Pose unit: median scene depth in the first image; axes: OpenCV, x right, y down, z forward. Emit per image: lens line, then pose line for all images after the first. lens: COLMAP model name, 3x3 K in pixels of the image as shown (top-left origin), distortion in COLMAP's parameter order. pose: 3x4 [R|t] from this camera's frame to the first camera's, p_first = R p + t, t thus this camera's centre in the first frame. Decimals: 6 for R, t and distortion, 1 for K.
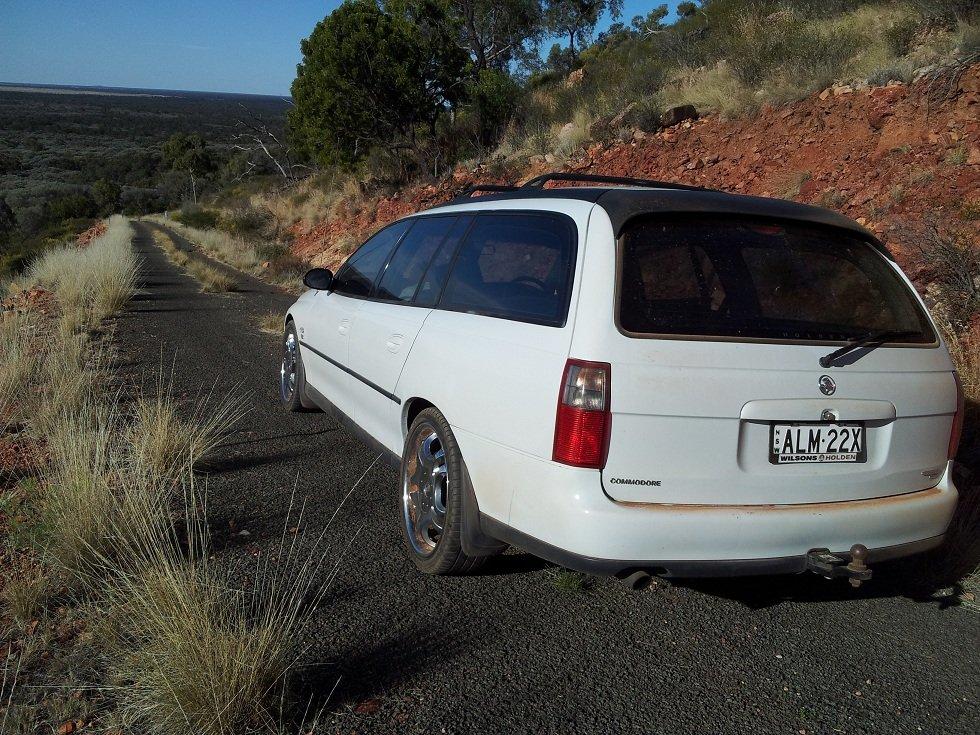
lens RADIAL K [[807.9, 0, 490.0], [0, 807.9, 367.5], [0, 0, 1]] dist [0.042950, -0.007367]
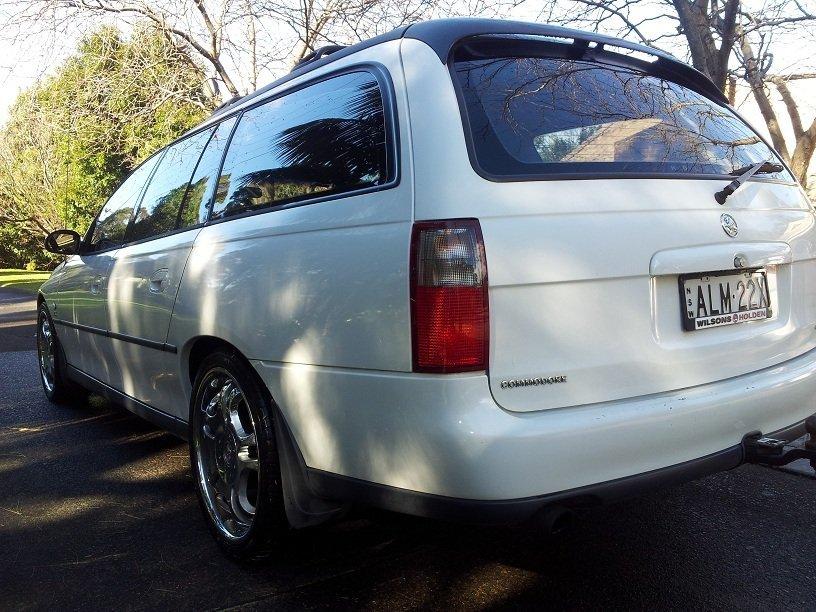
lens RADIAL K [[672.7, 0, 408.0], [0, 672.7, 306.0], [0, 0, 1]] dist [0.042950, -0.007367]
pose [[0.967167, -0.136188, 0.214571, -0.041452], [0.147237, 0.988435, -0.036305, 0.077755], [-0.207145, 0.066706, 0.976034, 0.427520]]
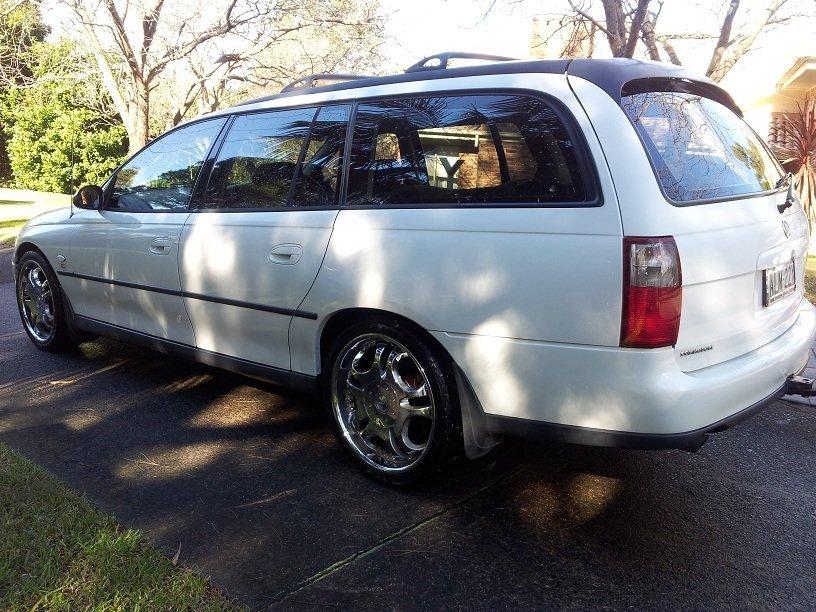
lens RADIAL K [[672.7, 0, 408.0], [0, 672.7, 306.0], [0, 0, 1]] dist [0.042950, -0.007367]
pose [[0.895714, -0.178621, 0.407175, -0.447058], [0.143784, 0.982917, 0.114892, -0.056626], [-0.420741, -0.044365, 0.906095, 0.375950]]
